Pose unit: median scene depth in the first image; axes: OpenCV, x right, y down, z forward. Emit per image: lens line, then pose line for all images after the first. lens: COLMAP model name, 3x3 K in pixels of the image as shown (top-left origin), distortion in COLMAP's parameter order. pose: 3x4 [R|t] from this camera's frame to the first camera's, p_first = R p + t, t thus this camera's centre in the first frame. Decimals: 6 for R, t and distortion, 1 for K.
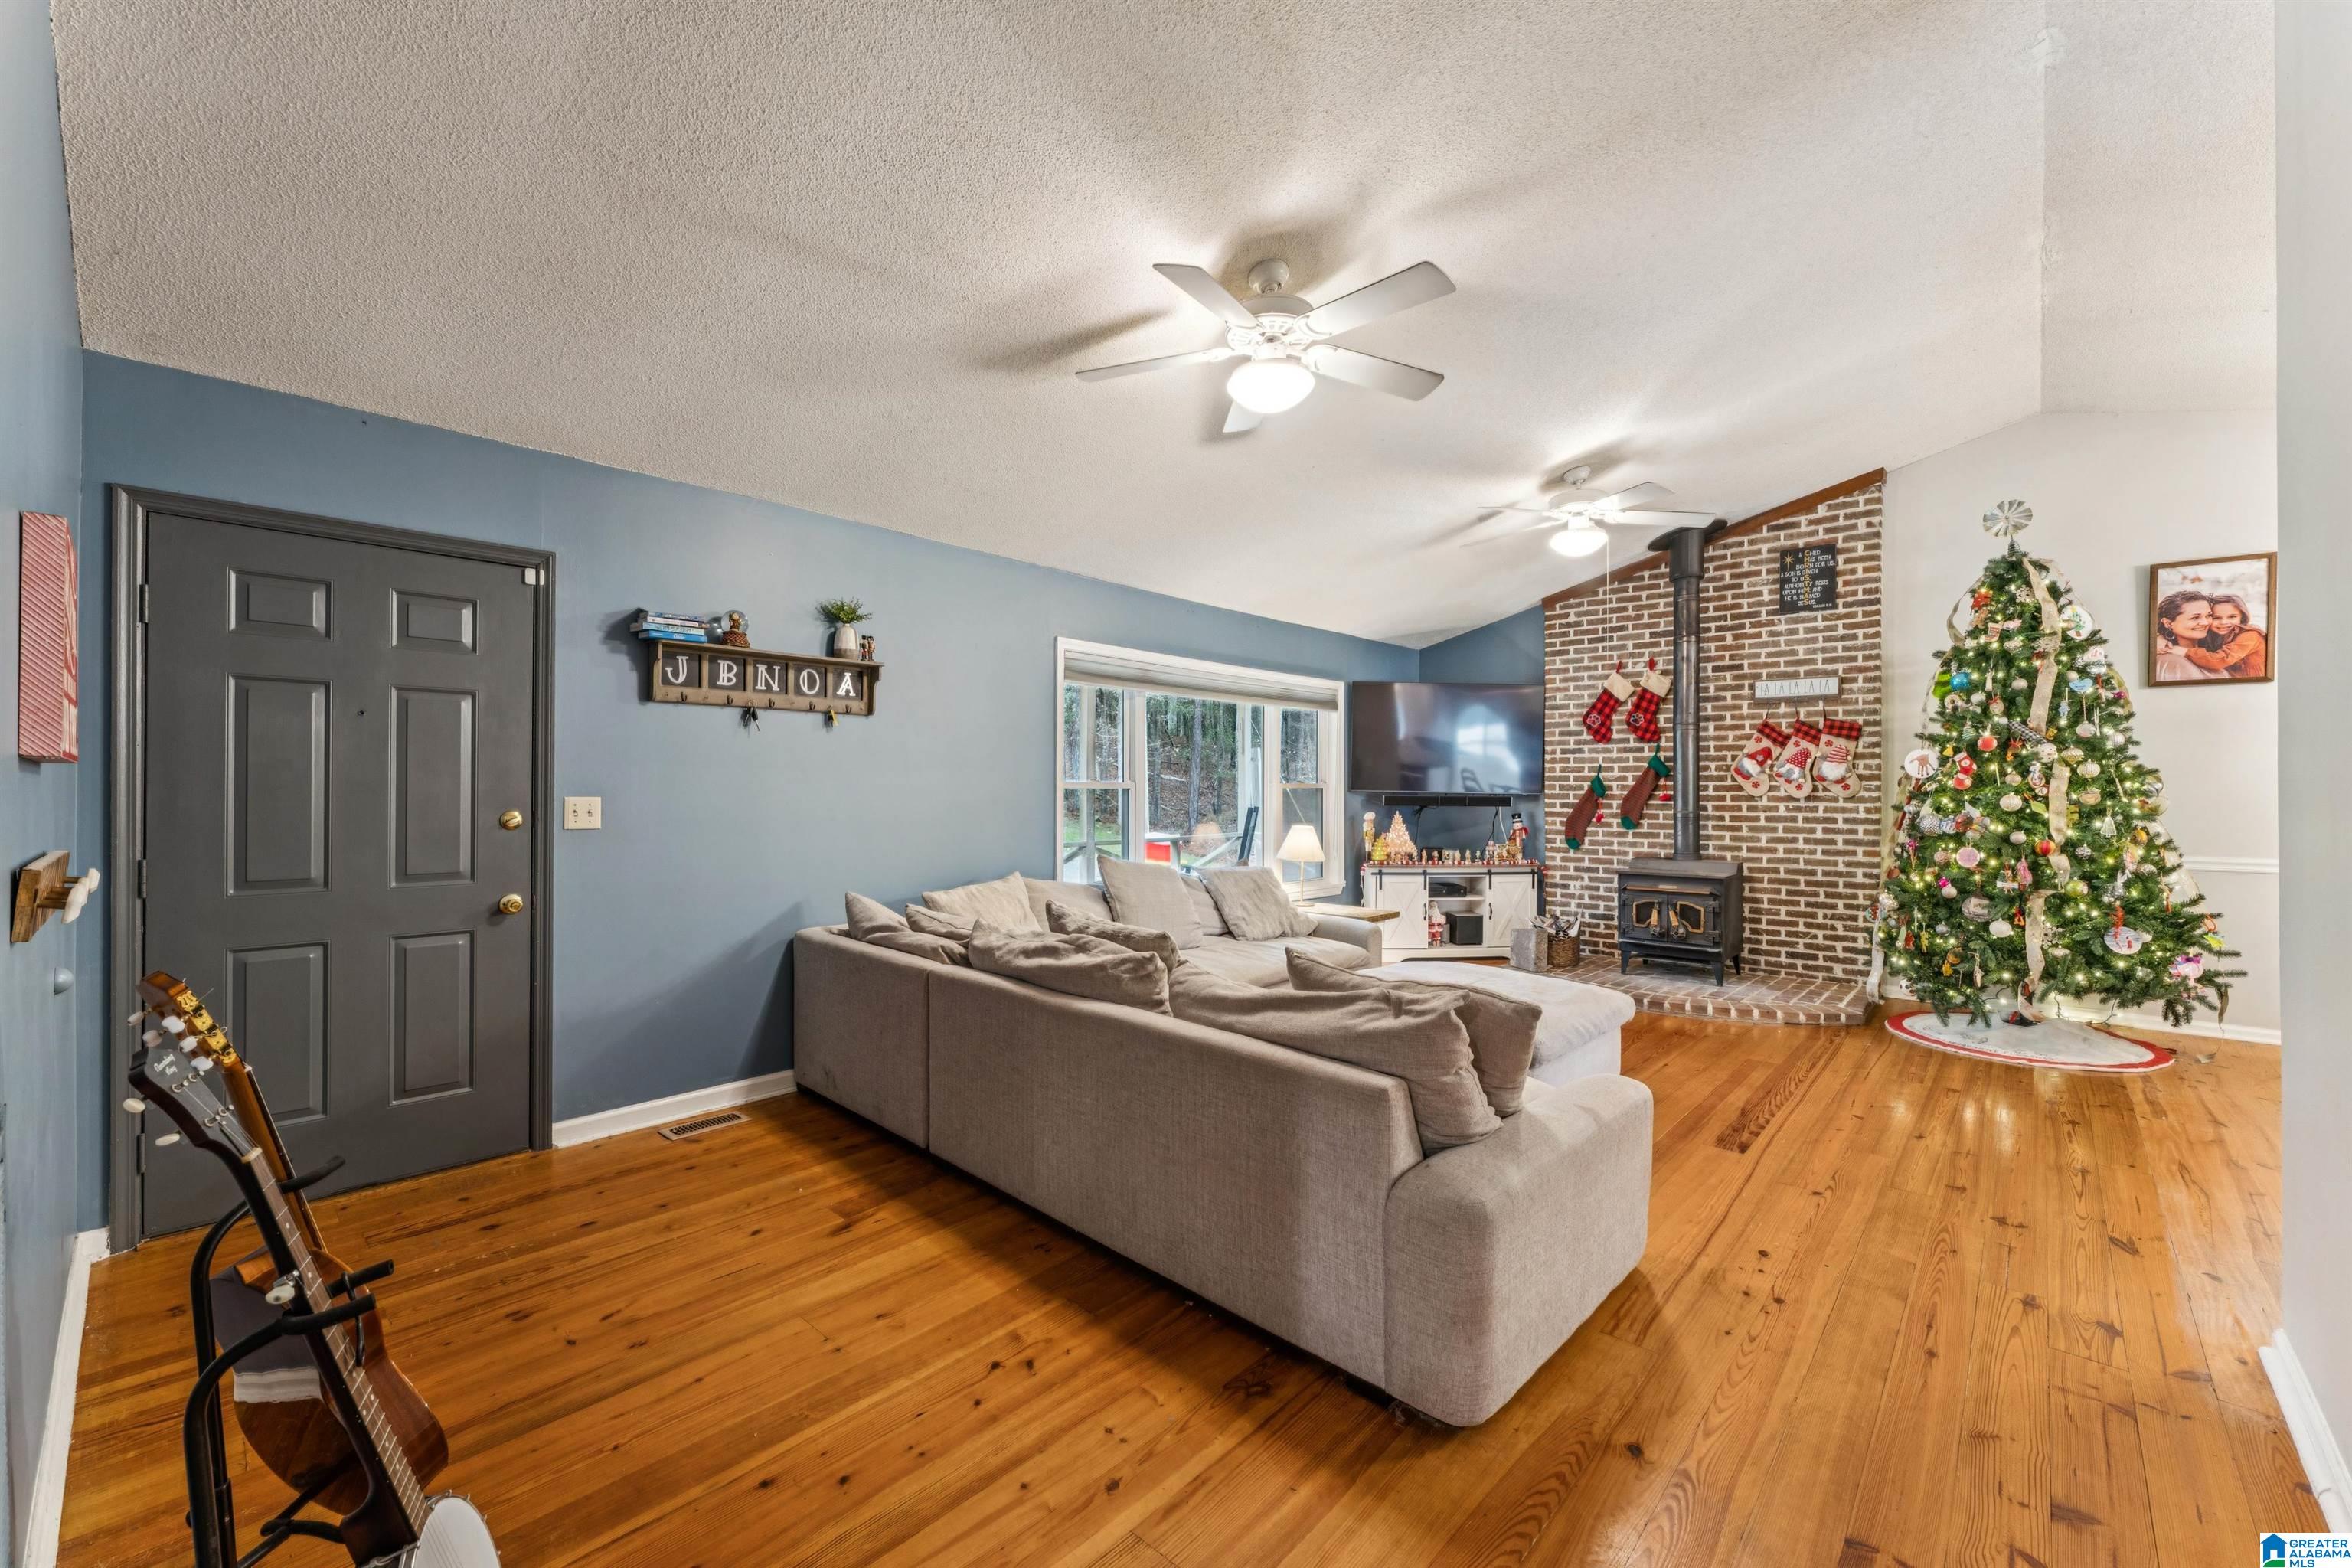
lens RADIAL K [[941.4, 0, 1179.7], [0, 941.4, 792.5], [0, 0, 1]] dist [-0.001220, -0.000127]
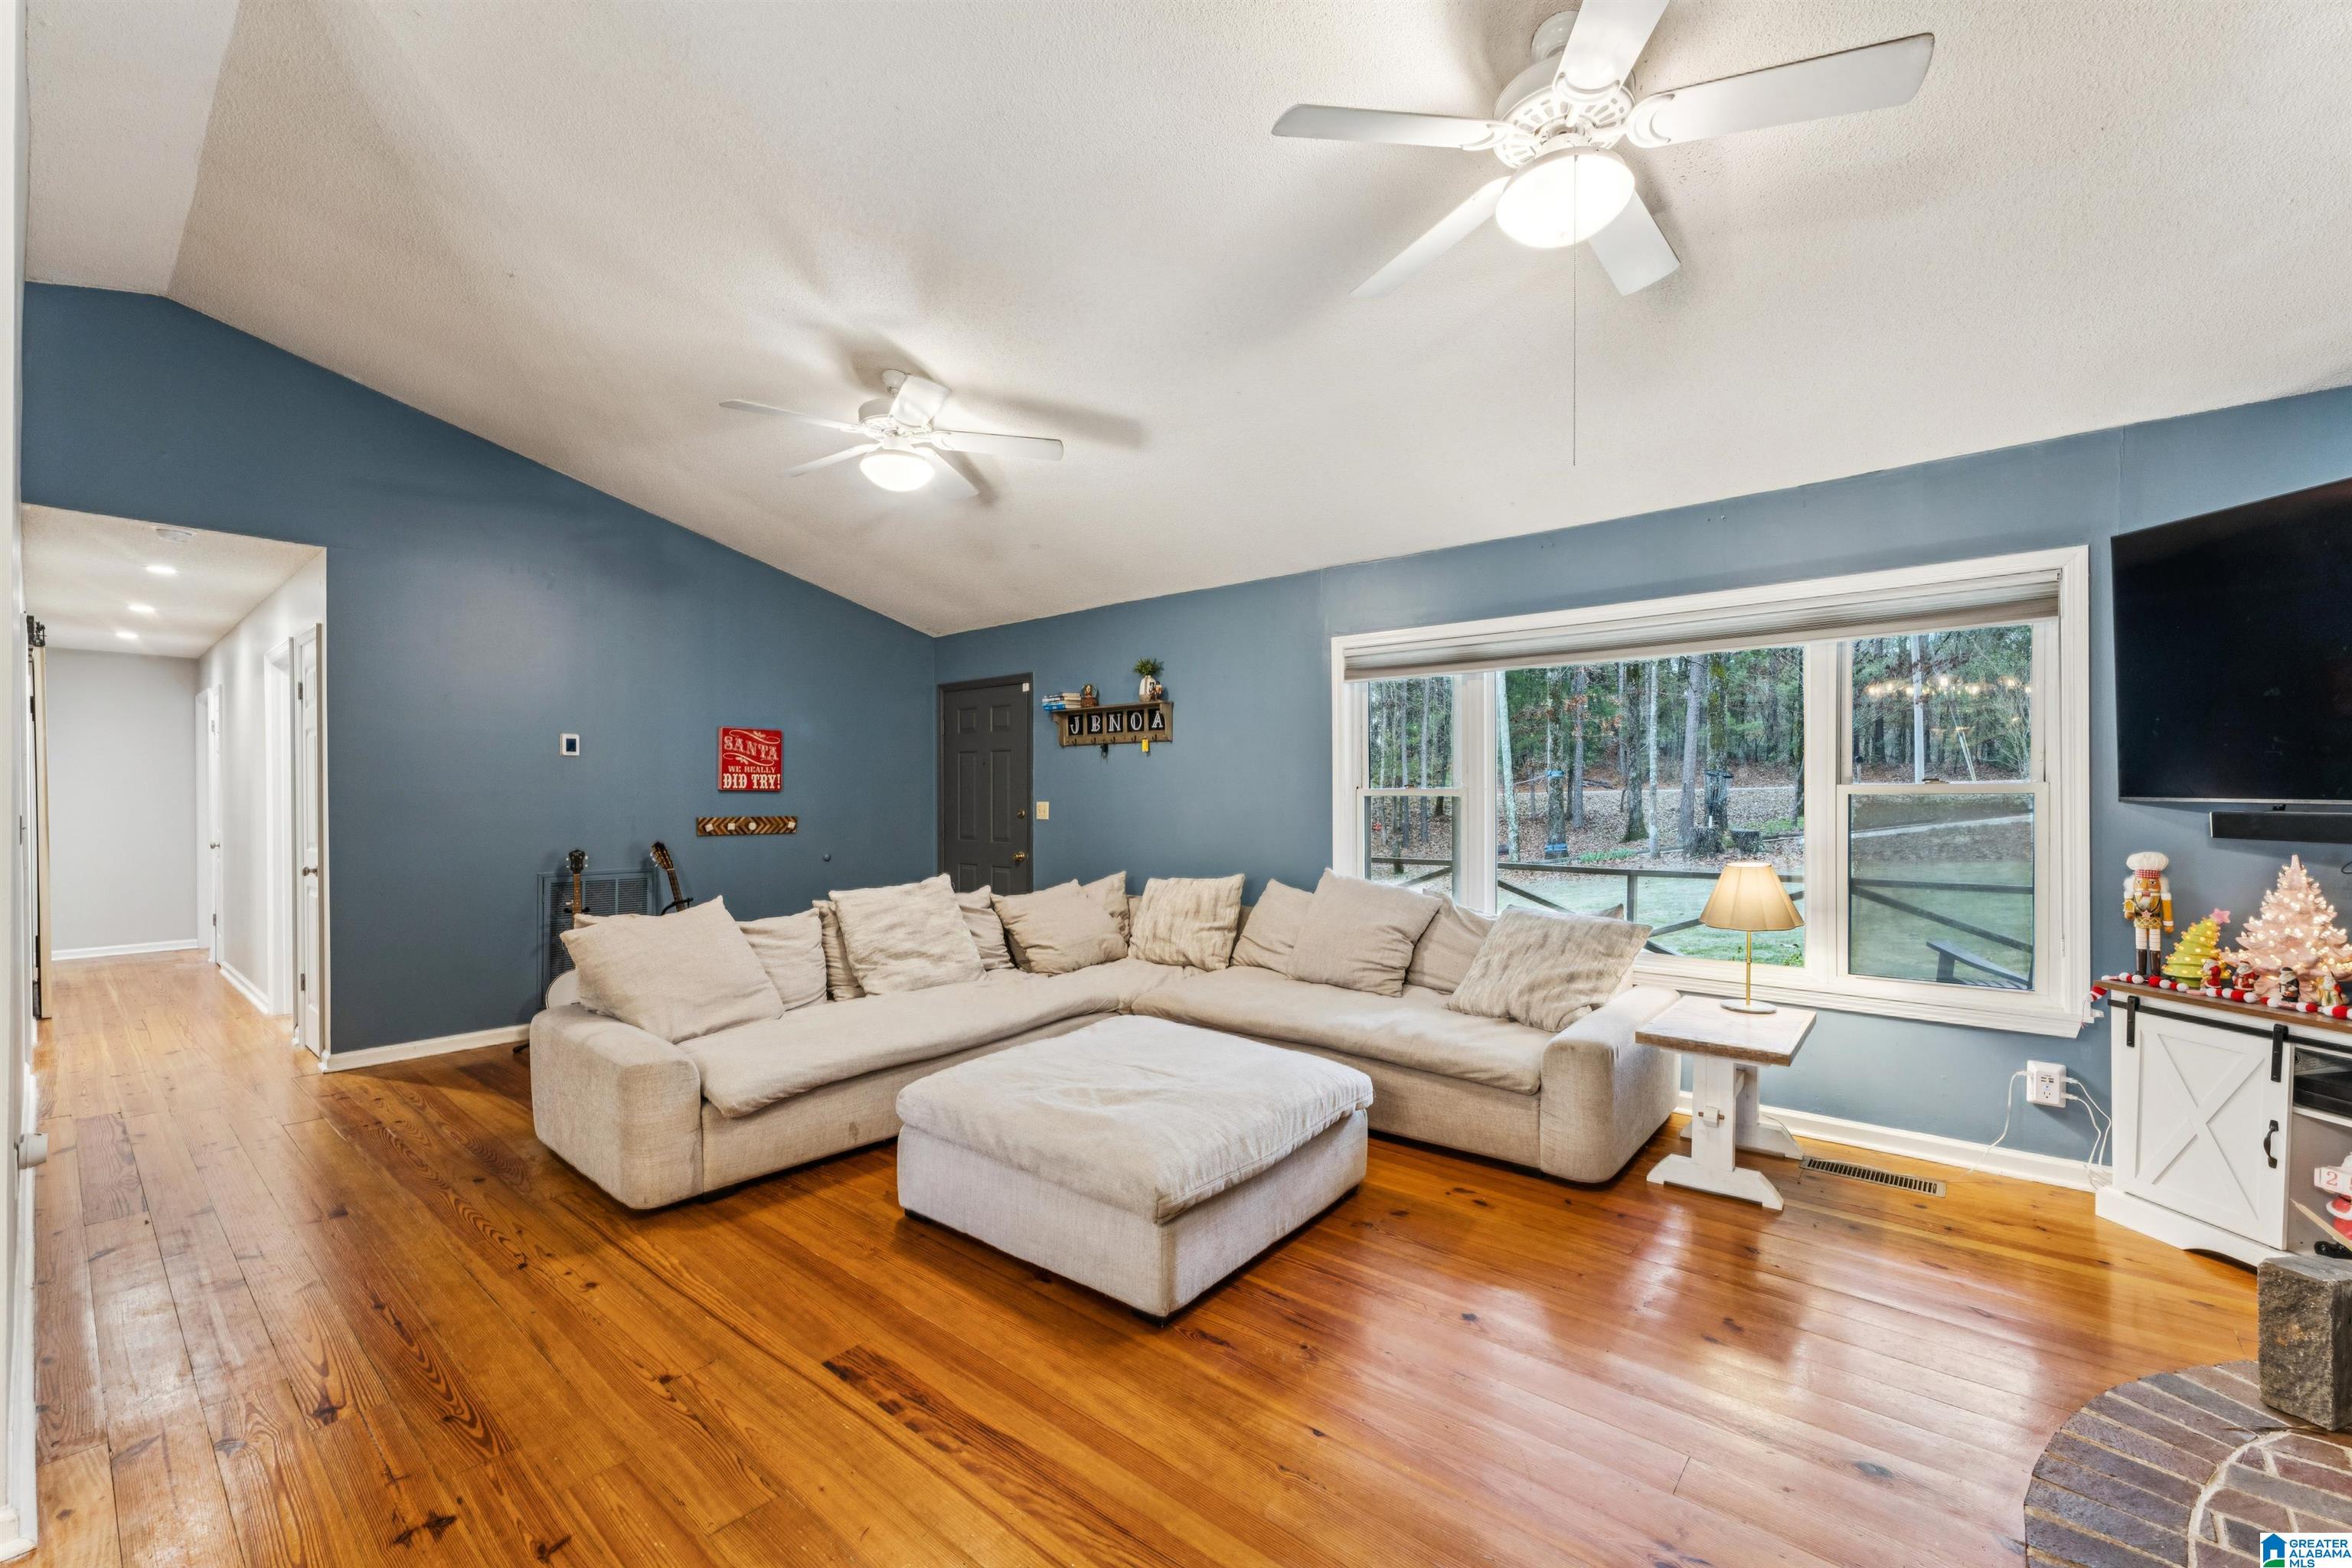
lens RADIAL K [[955.0, 0, 1183.1], [0, 955.0, 799.7], [0, 0, 1]] dist [-0.000917, 0.000056]
pose [[0.046242, 0.002344, -0.998928, 0.840120], [-0.001077, 0.999997, 0.002297, -0.002935], [0.998930, 0.000969, 0.046244, 0.809309]]
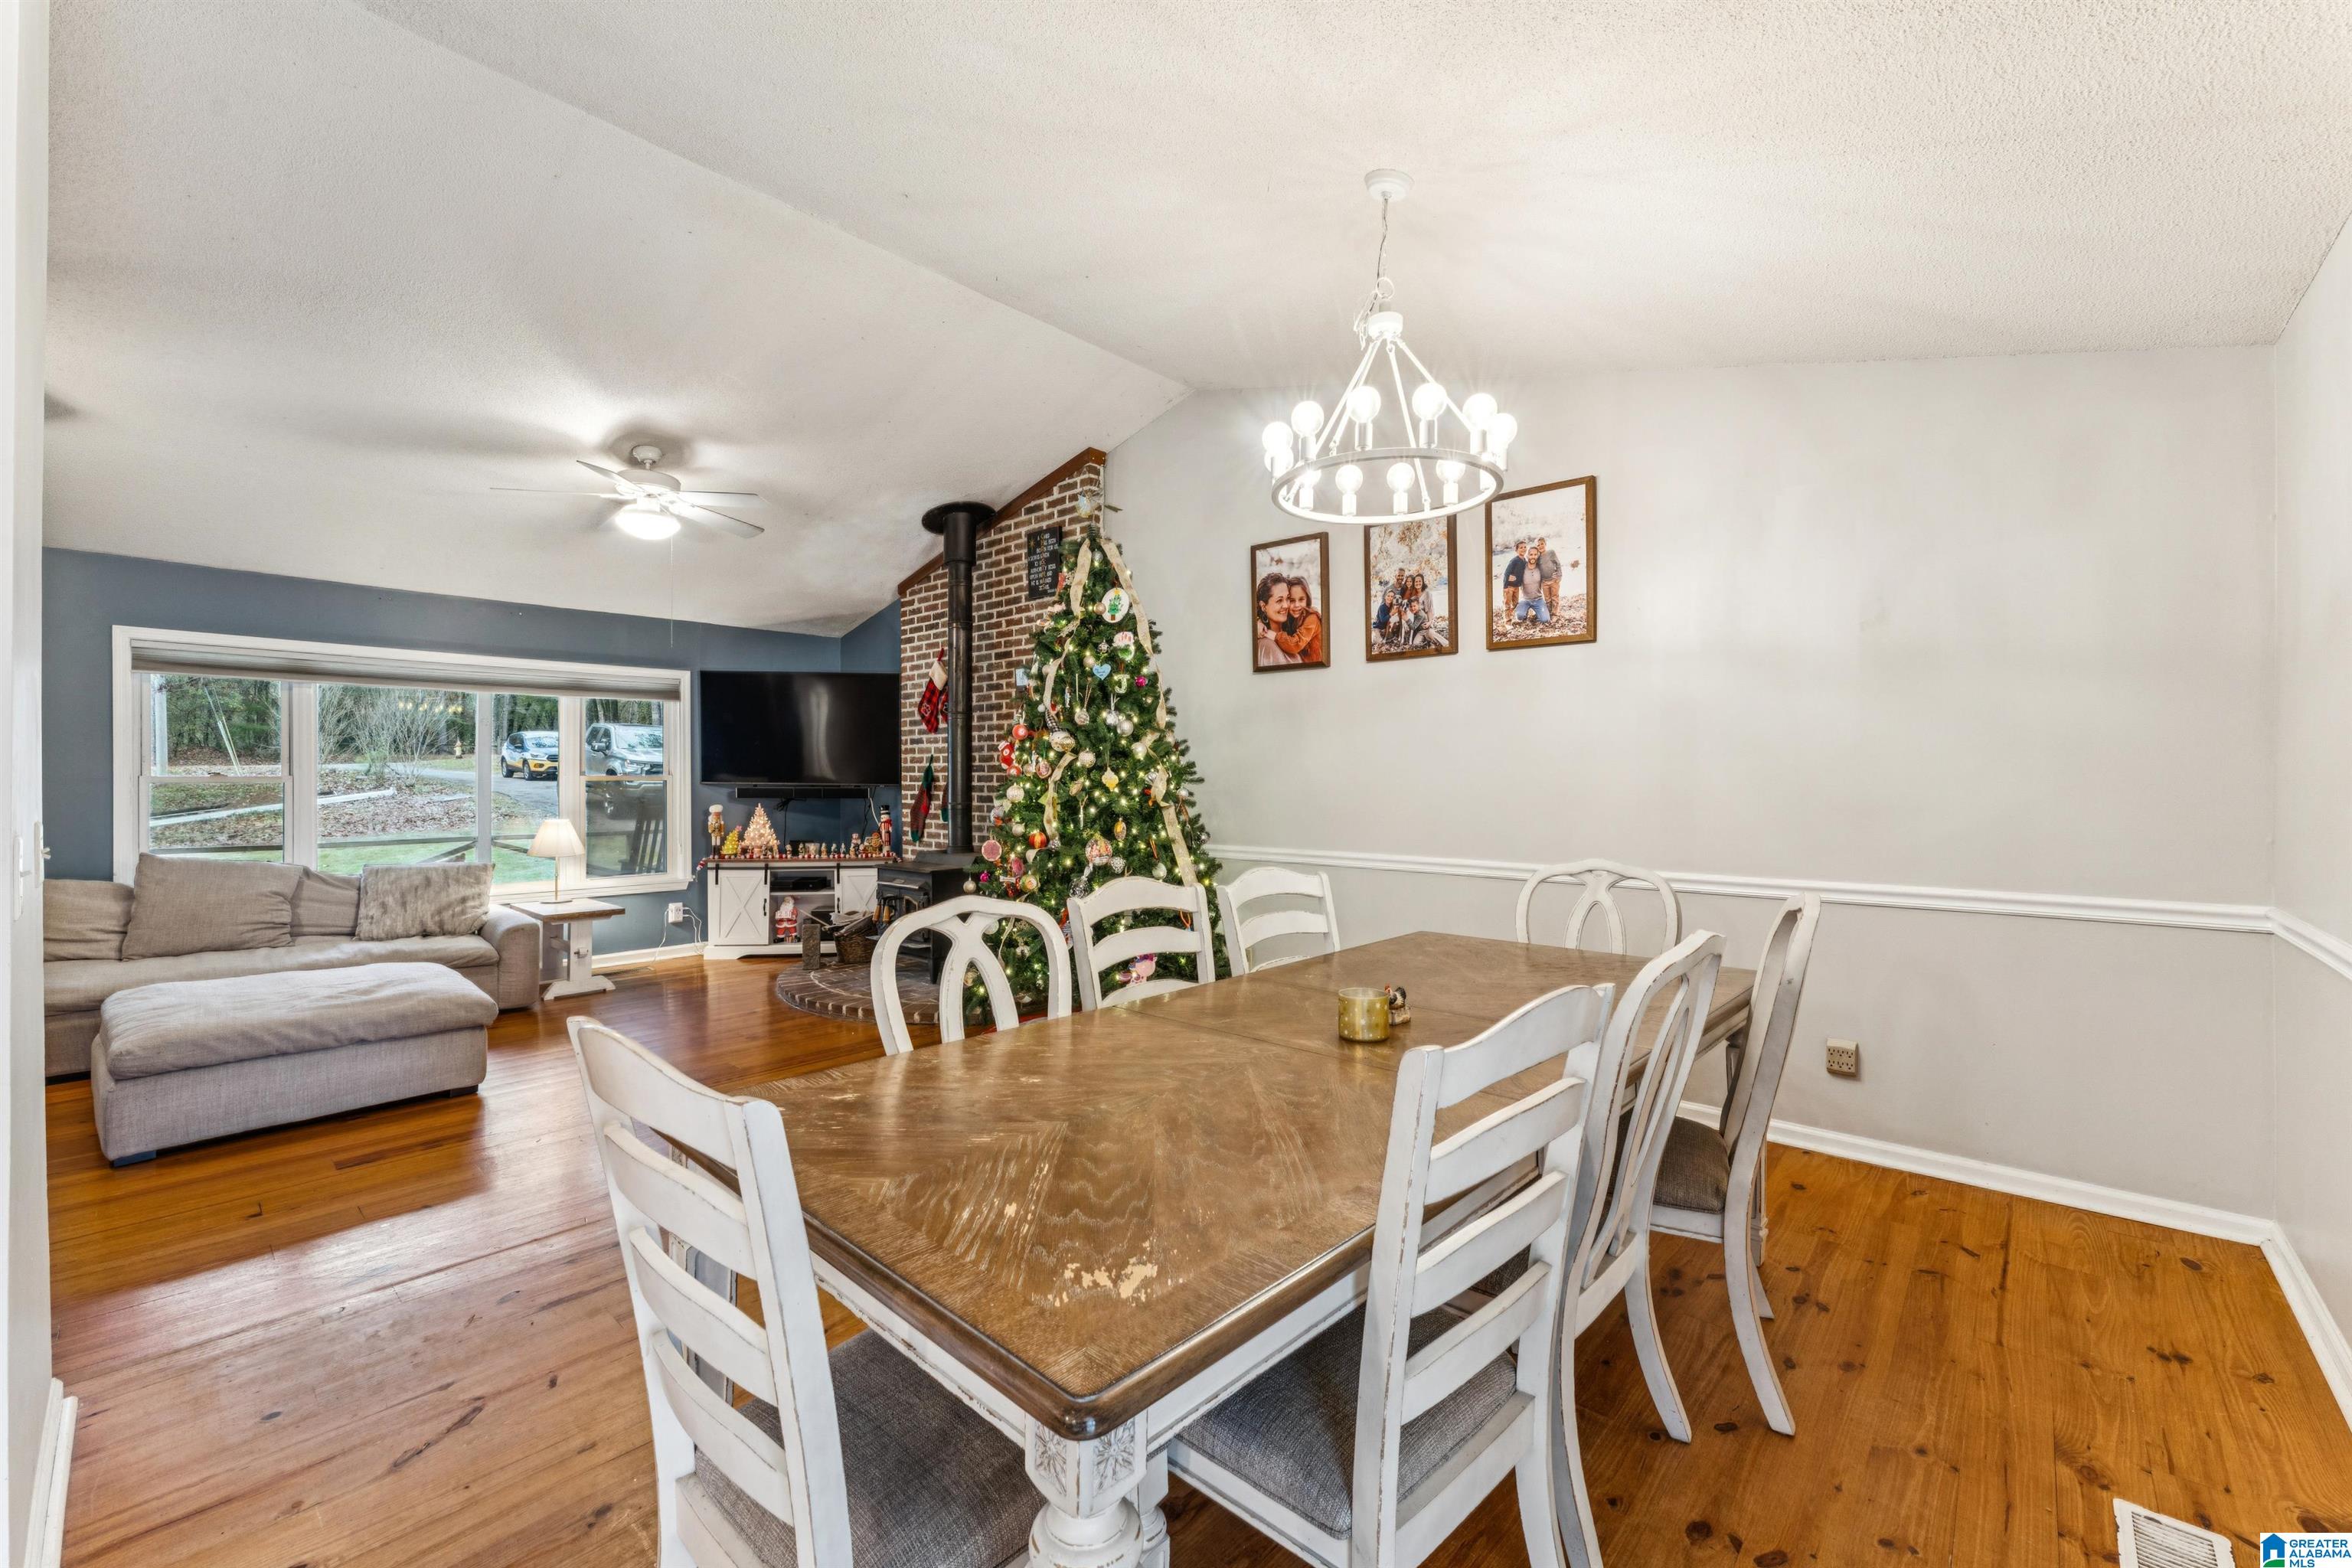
lens RADIAL K [[941.3, 0, 1176.0], [0, 941.3, 784.0], [0, 0, 1]] dist [0.013880, 0.000042]
pose [[0.999982, -0.005420, 0.002454, 0.960264], [0.005417, 0.999984, 0.001458, 0.000454], [-0.002462, -0.001444, 0.999996, 0.031895]]
